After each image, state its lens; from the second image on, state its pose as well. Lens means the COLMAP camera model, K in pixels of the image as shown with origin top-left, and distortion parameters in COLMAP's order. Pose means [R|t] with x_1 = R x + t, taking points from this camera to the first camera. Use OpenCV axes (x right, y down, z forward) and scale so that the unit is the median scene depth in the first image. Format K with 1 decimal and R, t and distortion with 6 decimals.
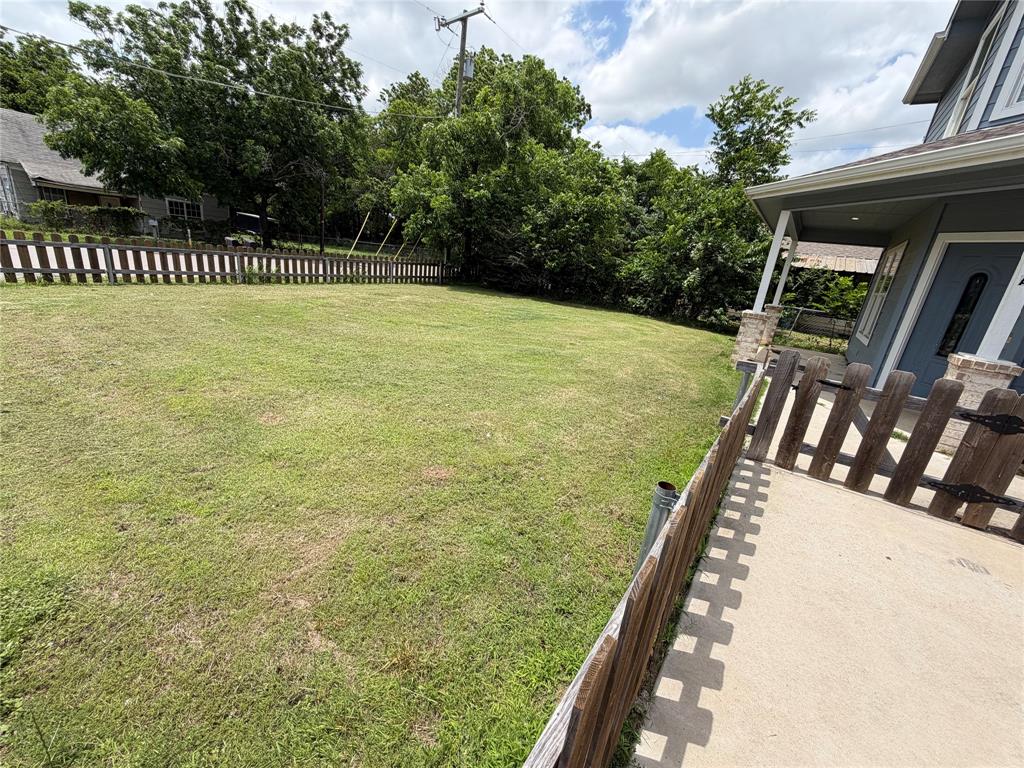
lens RADIAL K [[406.2, 0, 509.1], [0, 406.2, 386.8], [0, 0, 1]] dist [0.000807, 0.000158]
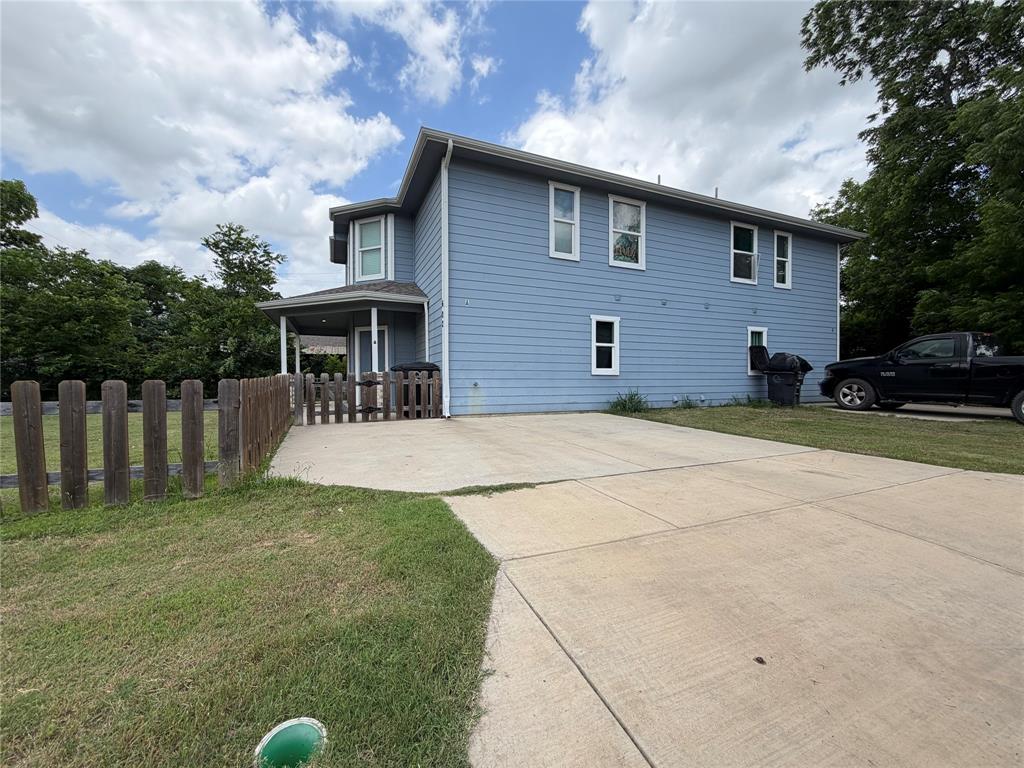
lens RADIAL K [[406.2, 0, 514.1], [0, 406.2, 382.1], [0, 0, 1]] dist [0.000807, 0.000158]
pose [[0.494329, -0.120068, 0.860943, -0.187121], [0.324050, 0.944478, -0.054342, 0.127188], [-0.806616, 0.305852, 0.505791, -0.307261]]
